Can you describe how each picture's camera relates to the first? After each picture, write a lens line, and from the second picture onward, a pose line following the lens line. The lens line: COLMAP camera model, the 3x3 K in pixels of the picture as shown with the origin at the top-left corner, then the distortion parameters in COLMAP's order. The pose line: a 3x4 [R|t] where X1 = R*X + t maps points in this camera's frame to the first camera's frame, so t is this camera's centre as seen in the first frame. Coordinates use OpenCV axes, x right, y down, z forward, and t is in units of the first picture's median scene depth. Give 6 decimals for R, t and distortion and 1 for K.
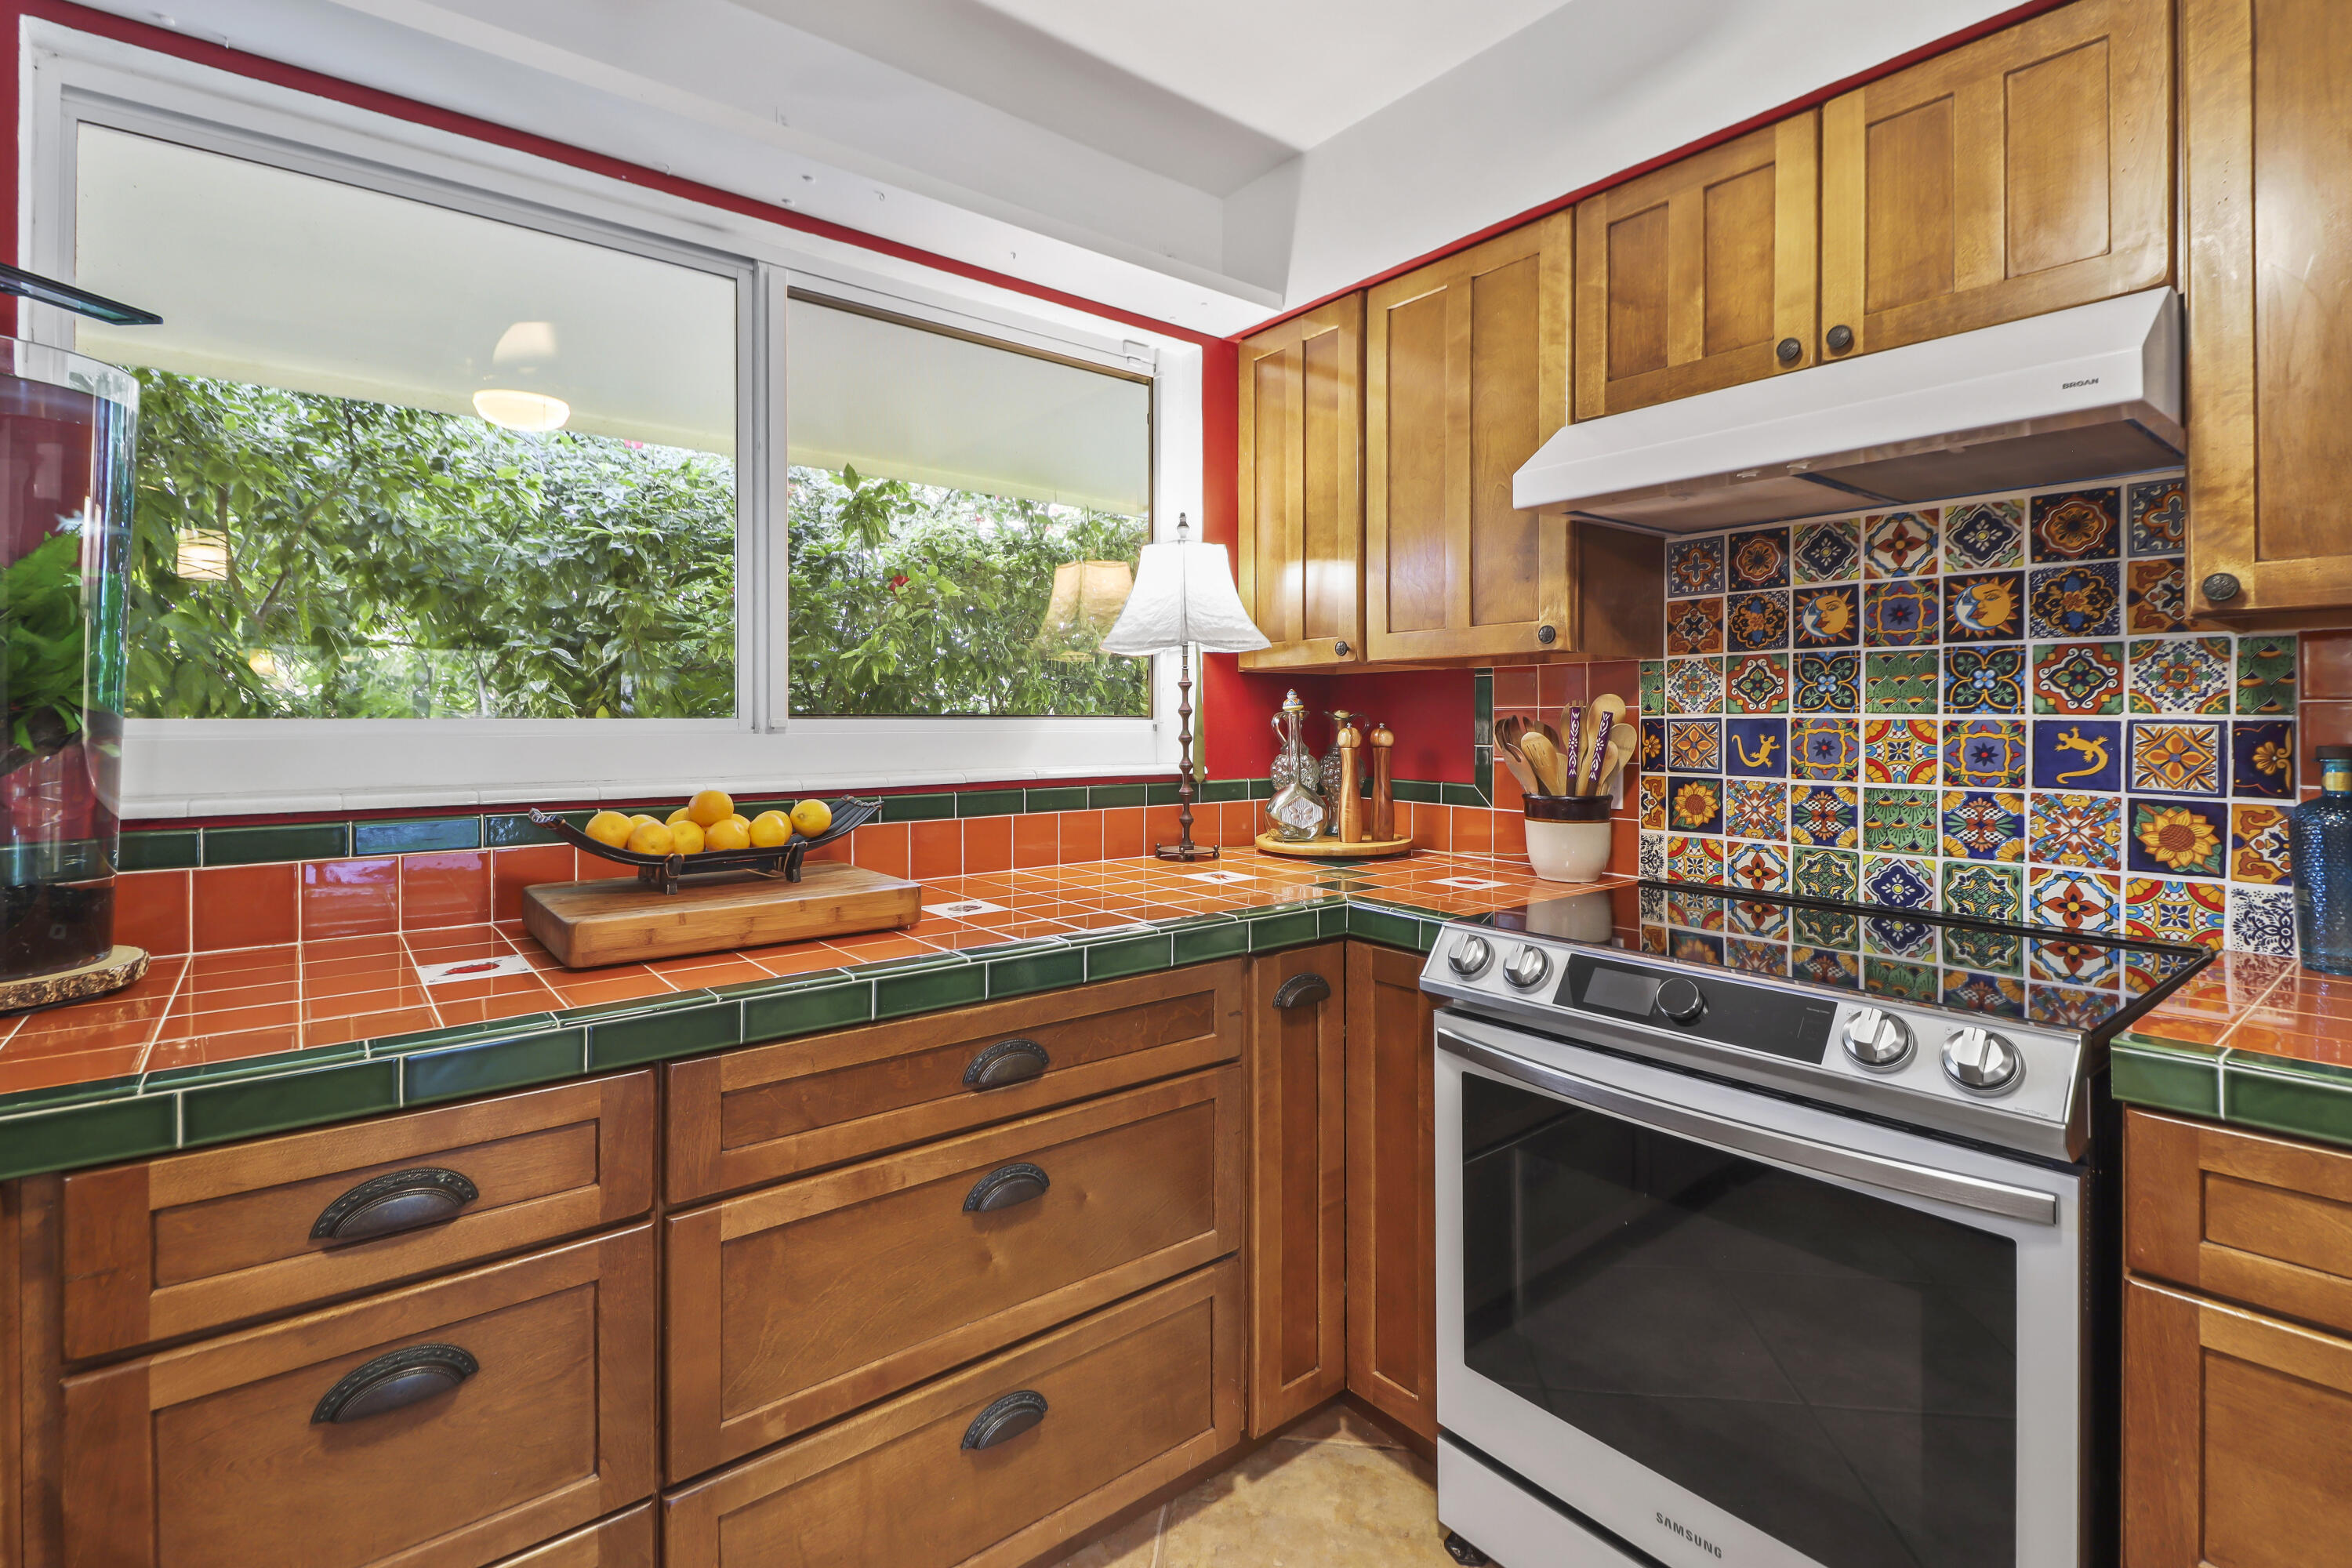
lens RADIAL K [[1071.5, 0, 1148.1], [0, 1071.5, 728.7], [0, 0, 1]] dist [0.011869, -0.008563]
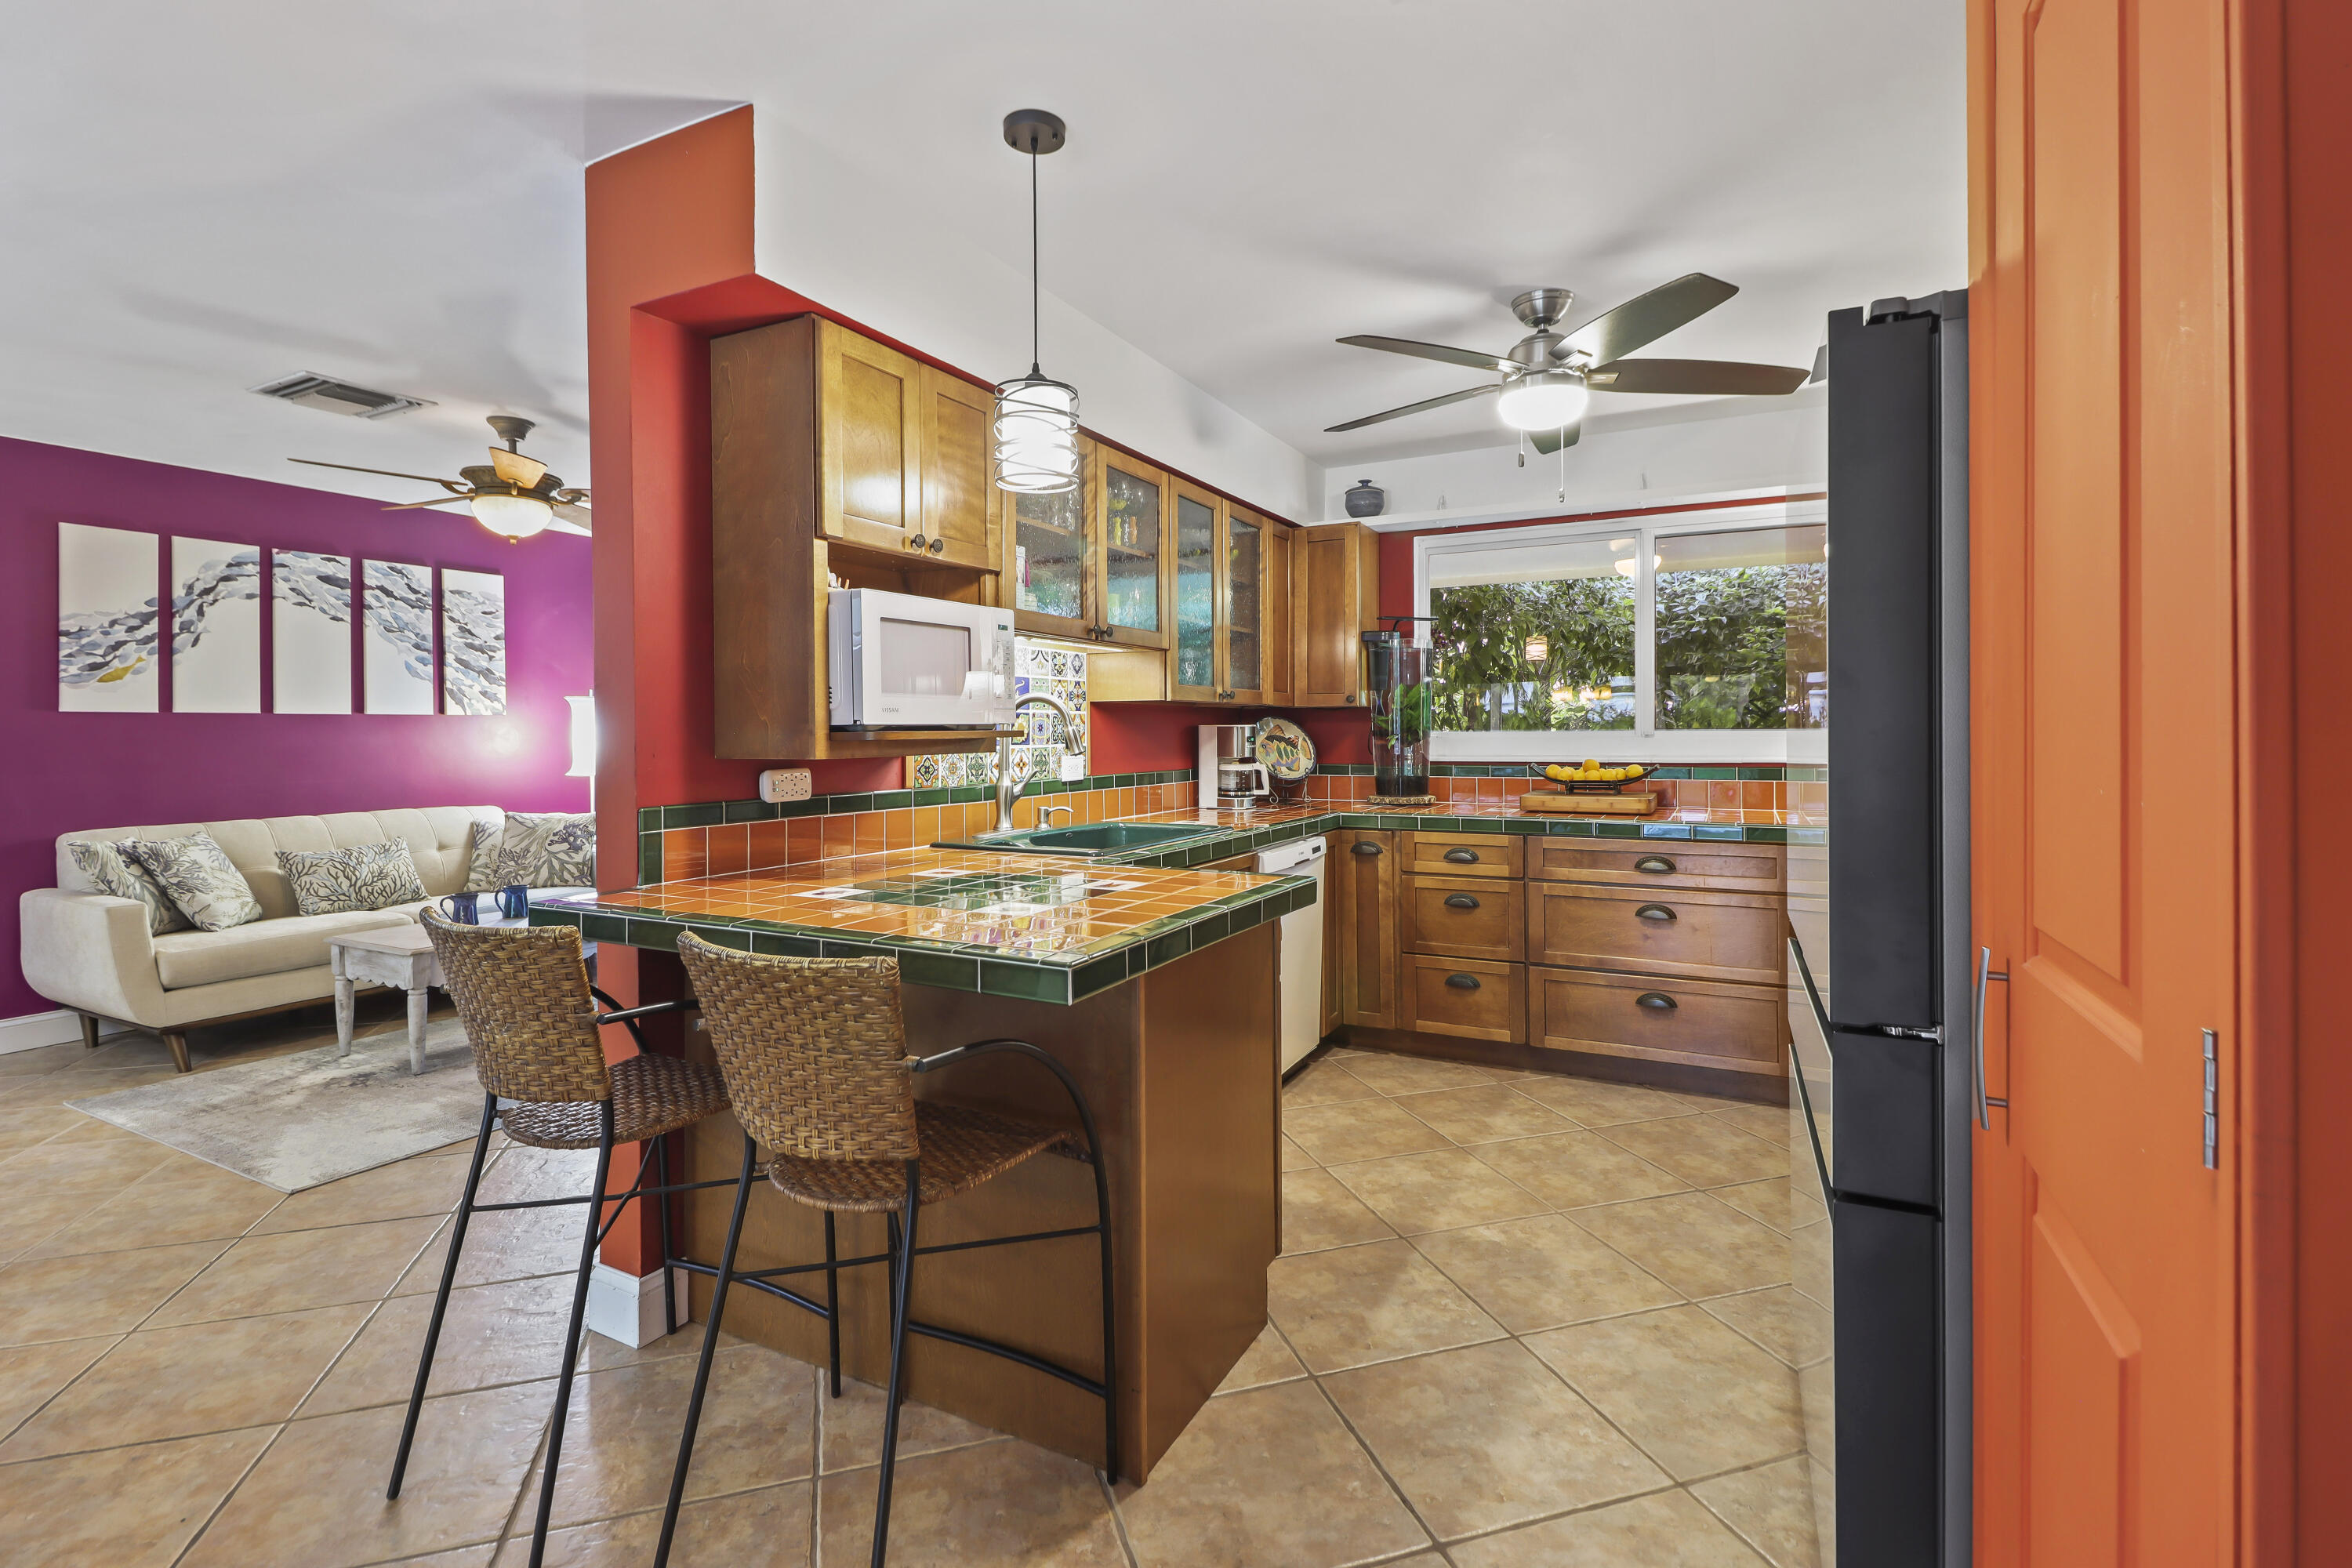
lens RADIAL K [[1071.5, 0, 1185.3], [0, 1071.5, 735.8], [0, 0, 1]] dist [0.011869, -0.008563]
pose [[0.411270, -0.000094, -0.911514, 1.585559], [0.003442, 0.999993, 0.001450, -0.007417], [0.911507, -0.003734, 0.411267, -0.990346]]
